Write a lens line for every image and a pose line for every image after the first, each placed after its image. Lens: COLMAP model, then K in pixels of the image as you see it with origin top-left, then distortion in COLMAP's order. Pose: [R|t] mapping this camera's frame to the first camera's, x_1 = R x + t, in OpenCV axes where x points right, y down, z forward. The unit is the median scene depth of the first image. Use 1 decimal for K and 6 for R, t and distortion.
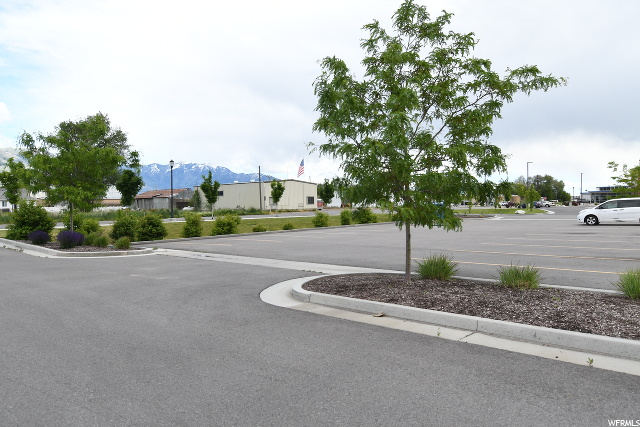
lens RADIAL K [[437.0, 0, 320.0], [0, 437.0, 213.5], [0, 0, 1]] dist [-0.004314, -0.009658]
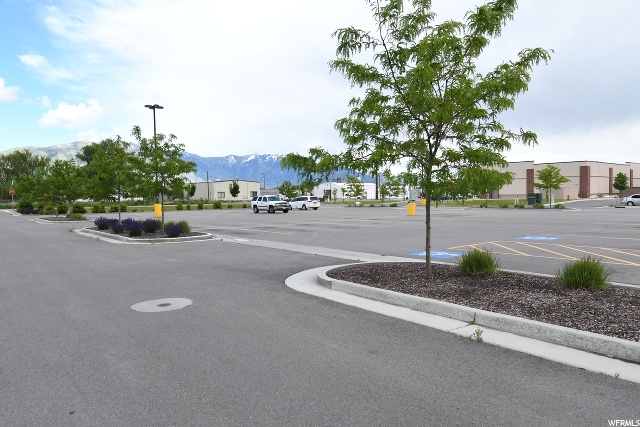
lens RADIAL K [[437.0, 0, 320.0], [0, 437.0, 213.5], [0, 0, 1]] dist [-0.004314, -0.009658]
pose [[0.986522, 0.011955, -0.163194, 0.379385], [-0.008227, 0.999690, 0.023504, -0.001940], [0.163424, -0.021845, 0.986314, -0.327243]]
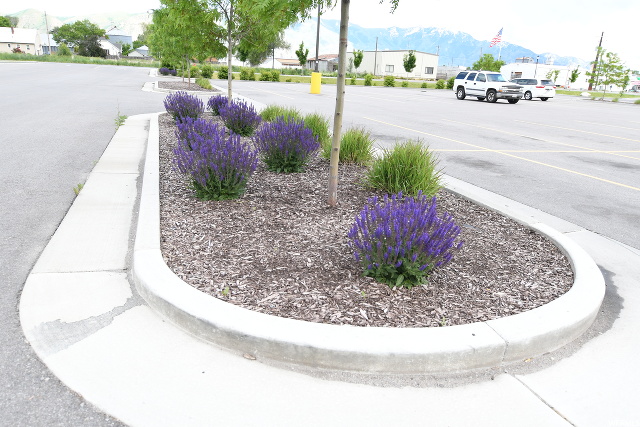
lens RADIAL K [[437.0, 0, 320.0], [0, 437.0, 213.5], [0, 0, 1]] dist [-0.004314, -0.009658]
pose [[0.869045, 0.215845, -0.445165, 0.289245], [-0.080294, 0.949414, 0.303587, 0.000749], [0.488174, -0.228087, 0.842415, -0.171276]]
